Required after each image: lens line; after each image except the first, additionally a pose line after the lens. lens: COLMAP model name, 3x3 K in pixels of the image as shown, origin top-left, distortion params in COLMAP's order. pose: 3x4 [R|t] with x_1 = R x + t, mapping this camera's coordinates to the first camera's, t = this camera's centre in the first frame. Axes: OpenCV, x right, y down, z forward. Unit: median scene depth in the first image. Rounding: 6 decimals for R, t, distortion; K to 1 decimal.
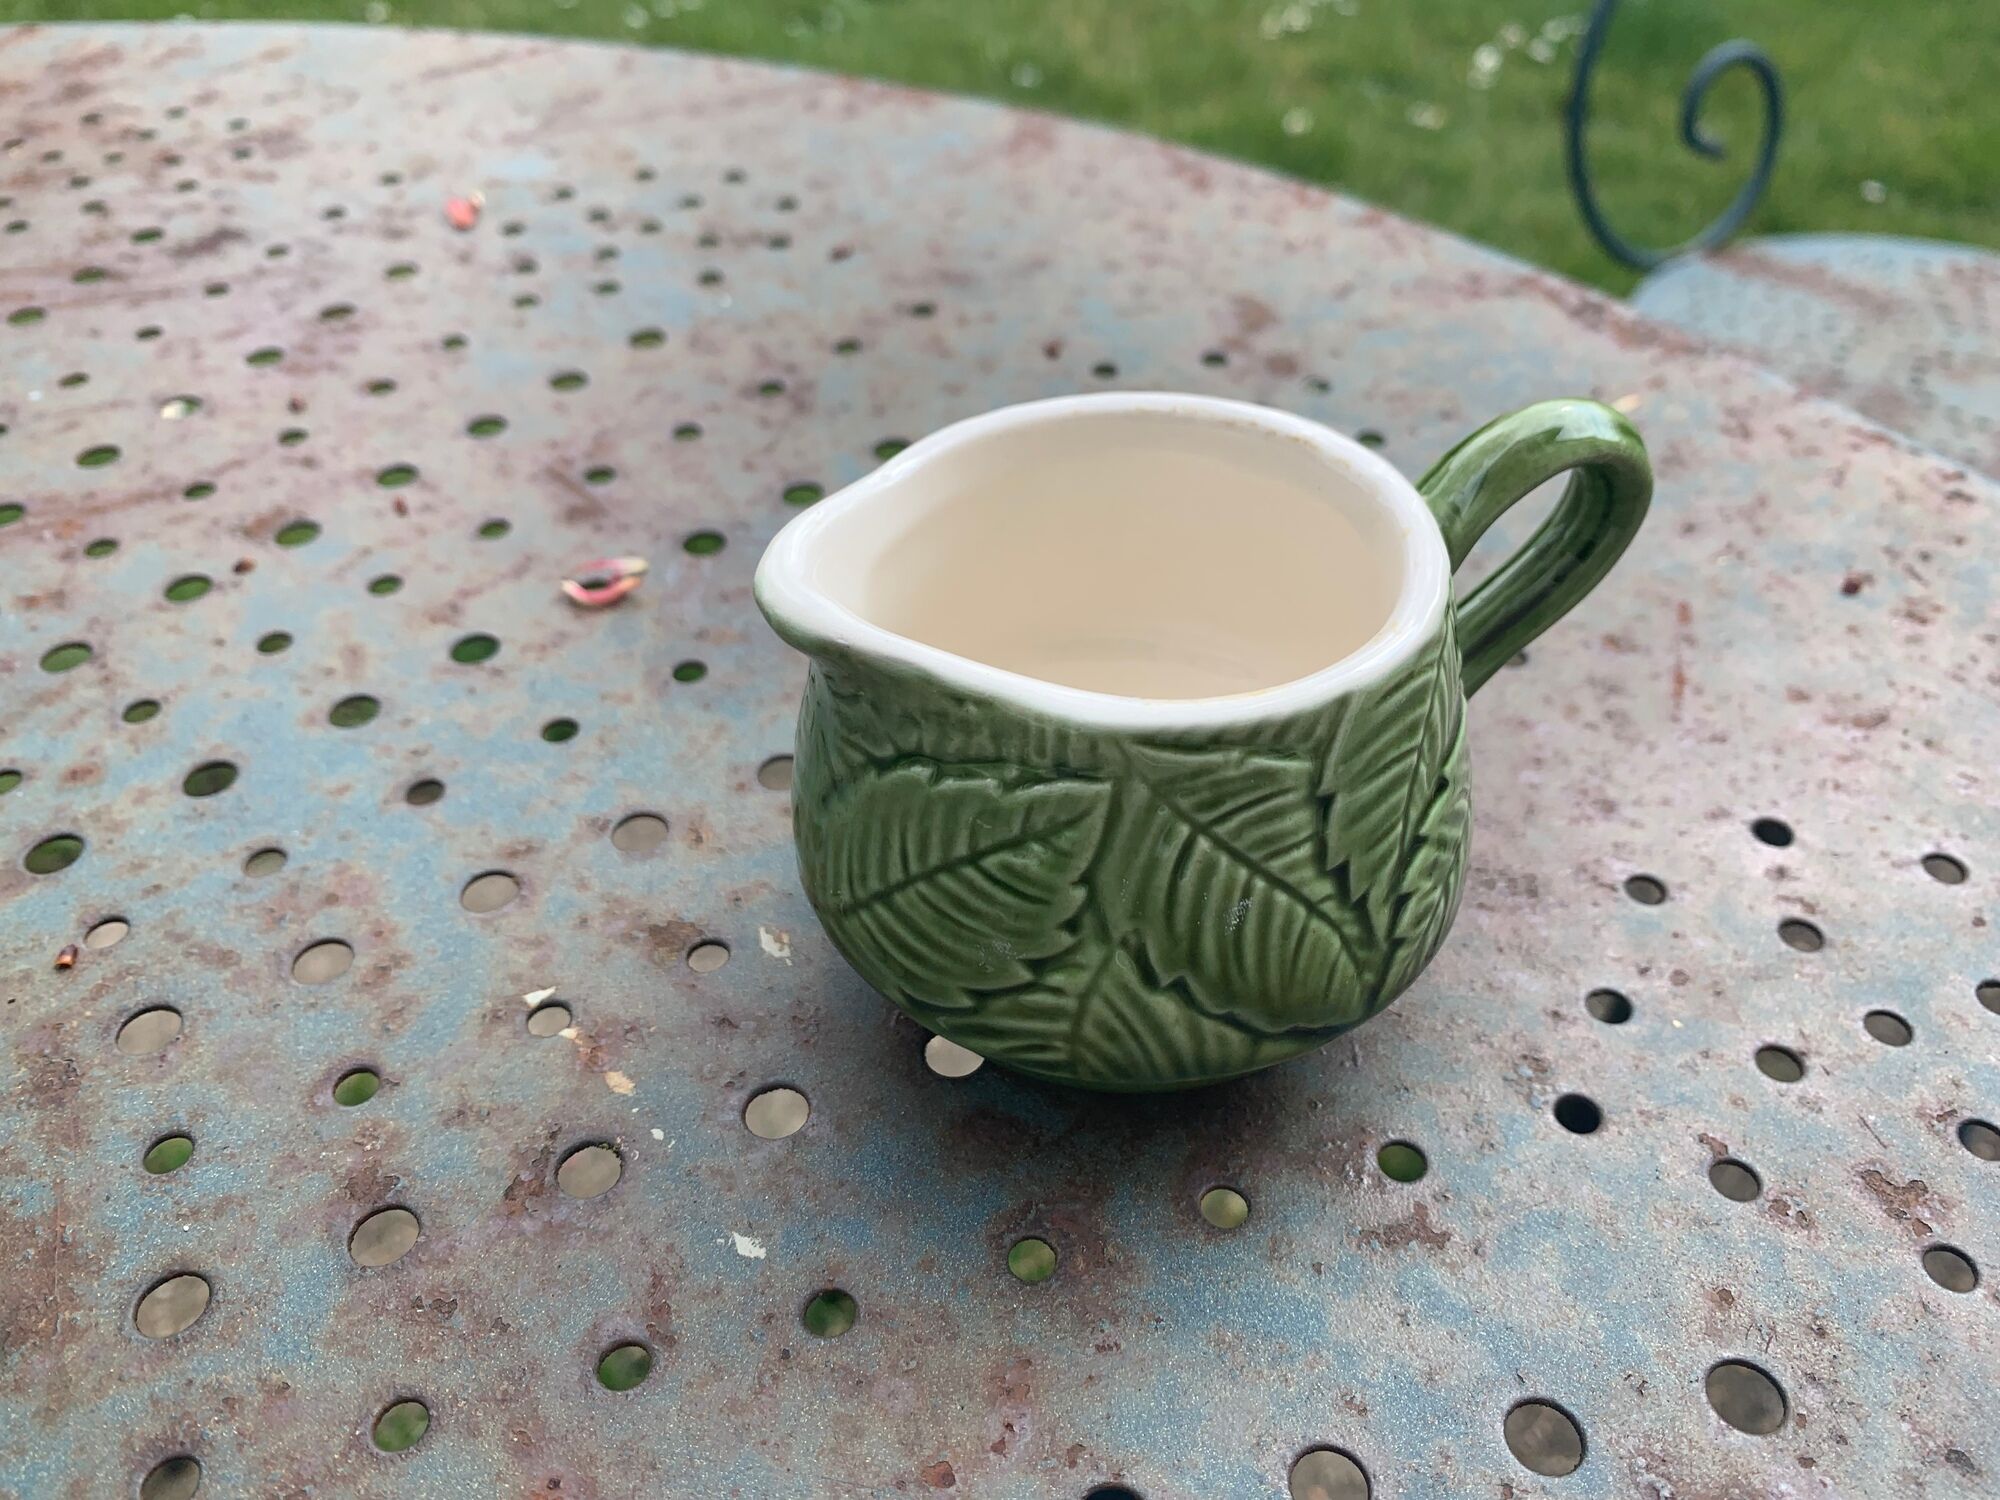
lens RADIAL K [[1530.2, 0, 994.4], [0, 1530.2, 759.3], [0, 0, 1]] dist [0.026381, -0.046214]
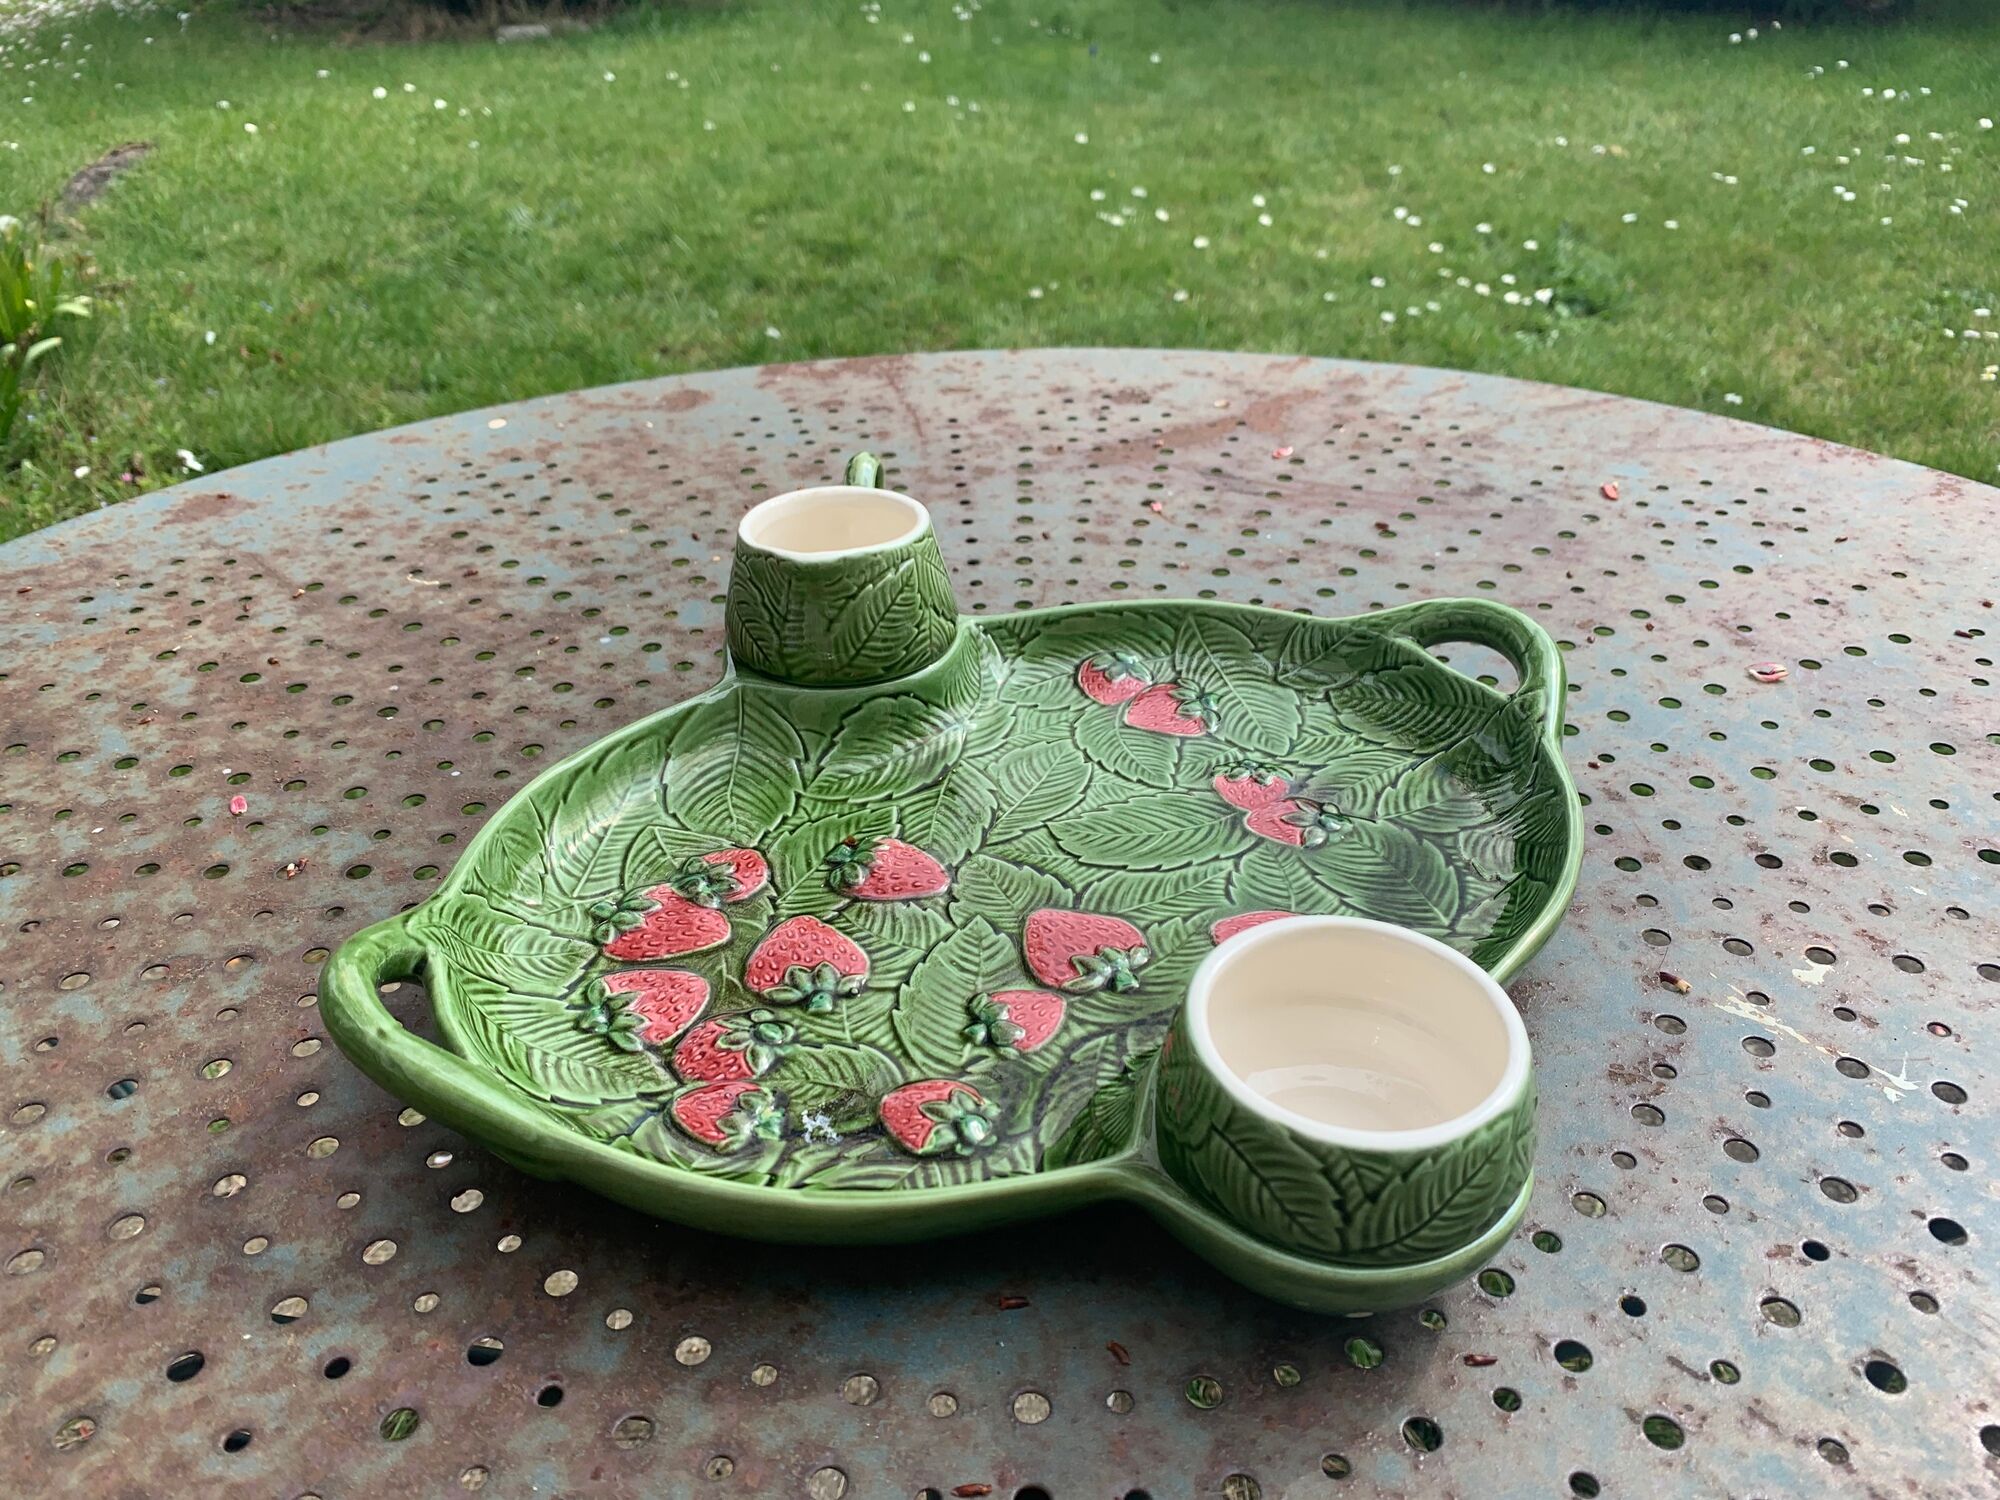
lens RADIAL K [[1530.2, 0, 991.3], [0, 1530.2, 765.1], [0, 0, 1]] dist [0.026381, -0.046214]
pose [[0.925903, 0.182447, -0.330782, -0.436824], [-0.230185, 0.966788, -0.111072, 0.414243], [0.299531, 0.178983, 0.937148, -1.095715]]
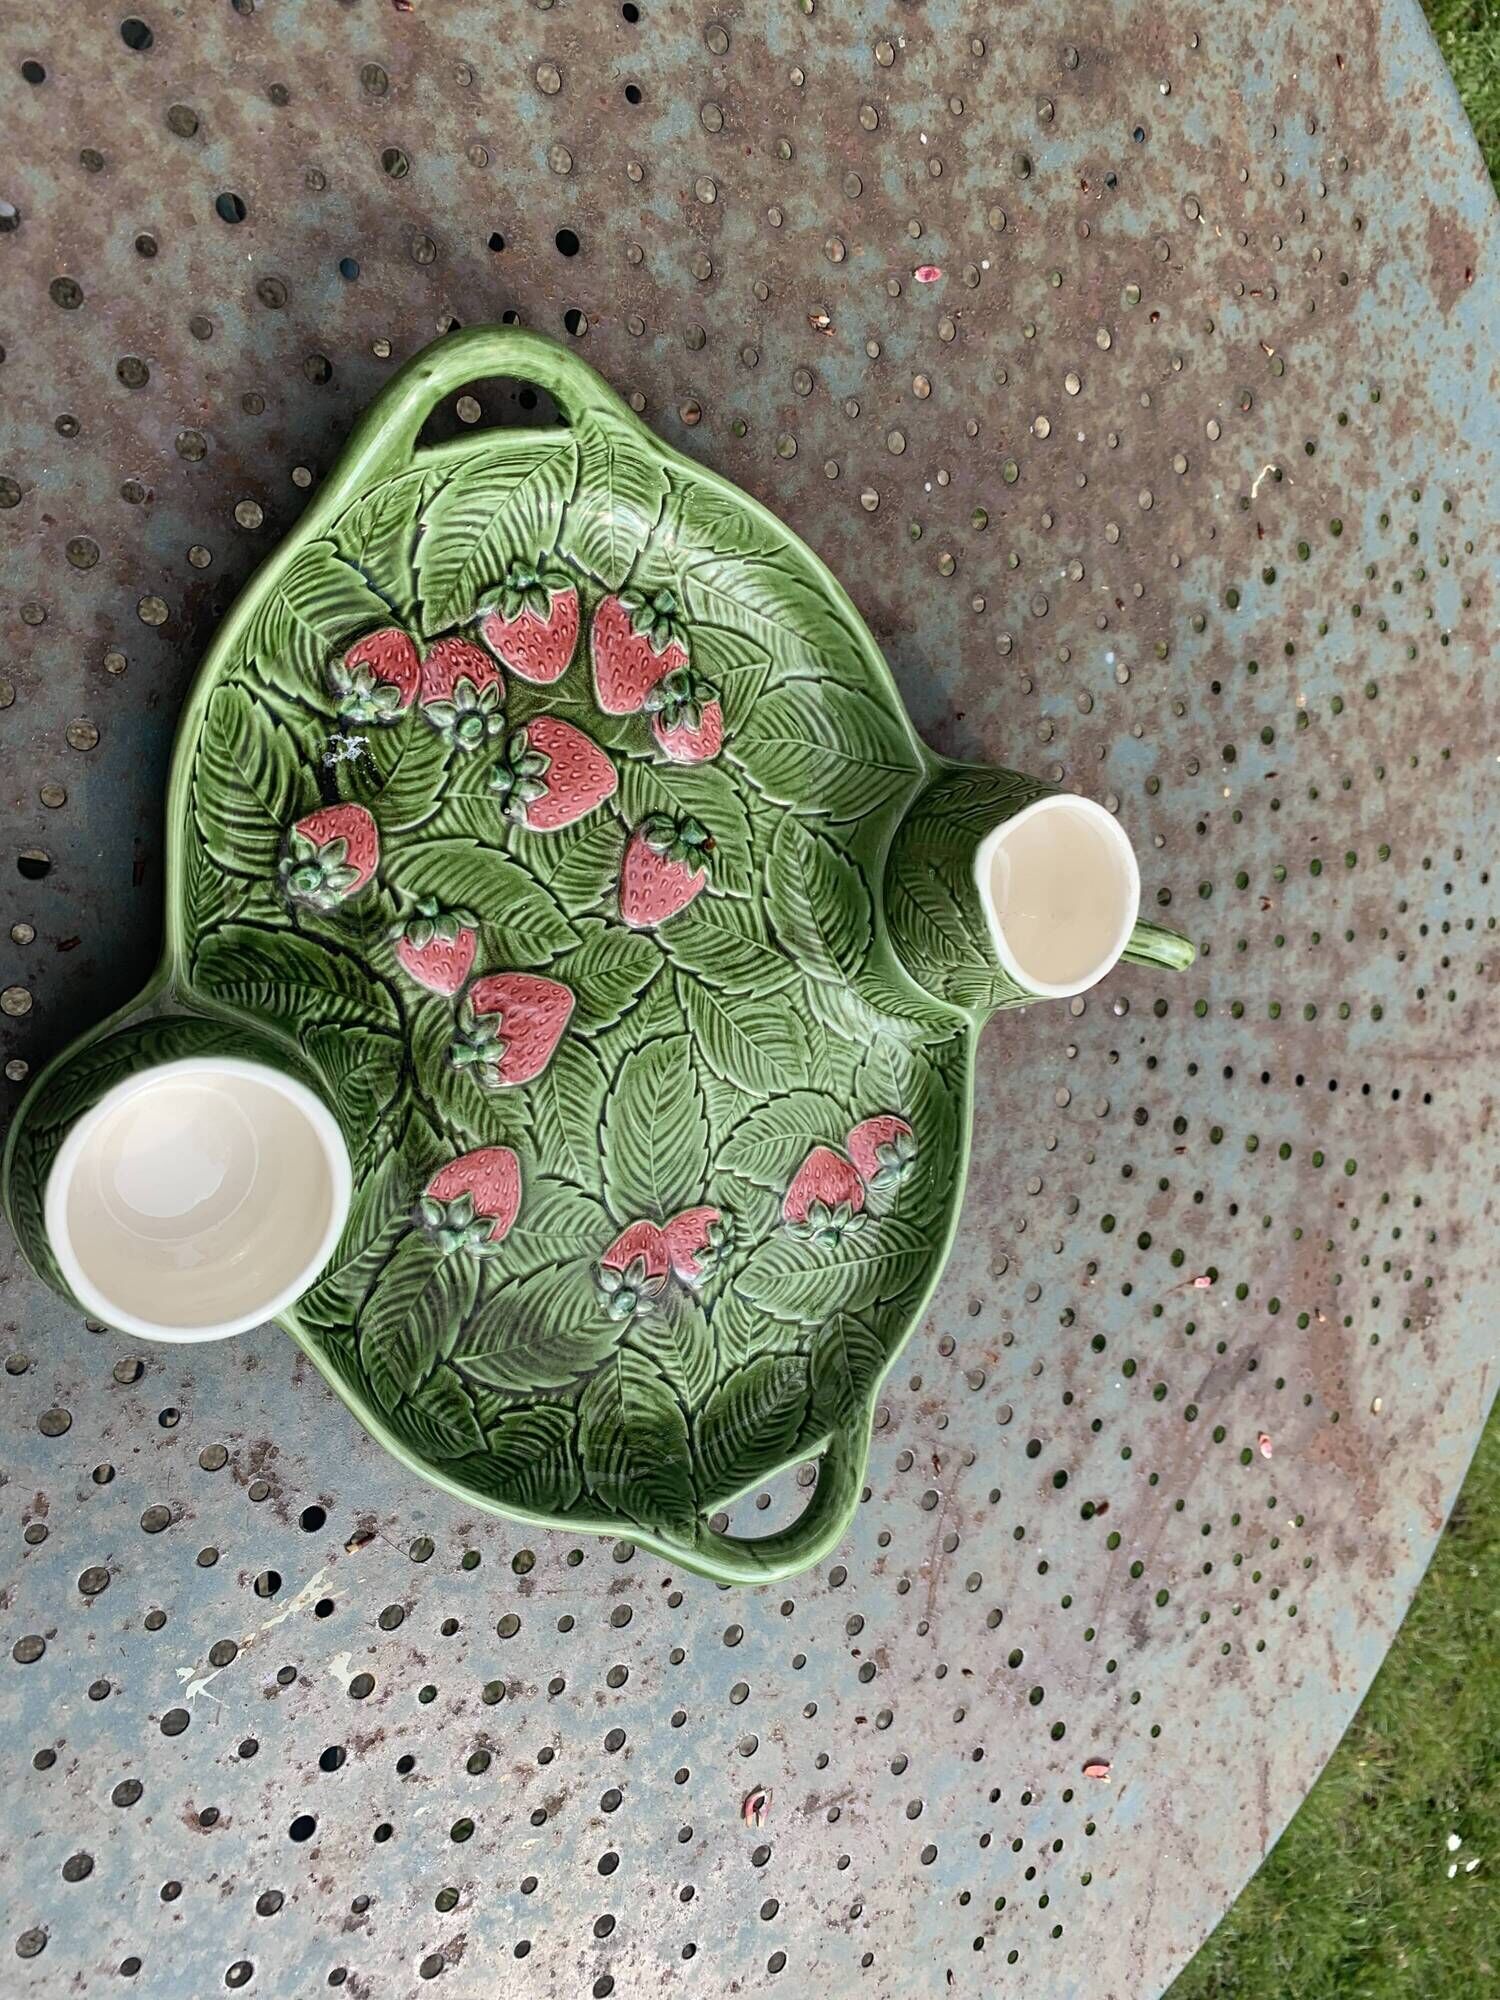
lens RADIAL K [[1530.2, 0, 774.8], [0, 1530.2, 986.1], [0, 0, 1]] dist [0.026381, -0.046214]
pose [[-0.512665, 0.832397, -0.210452, -0.631481], [-0.841262, -0.438002, 0.316911, -0.255214], [0.171617, 0.339514, 0.924812, -1.100635]]
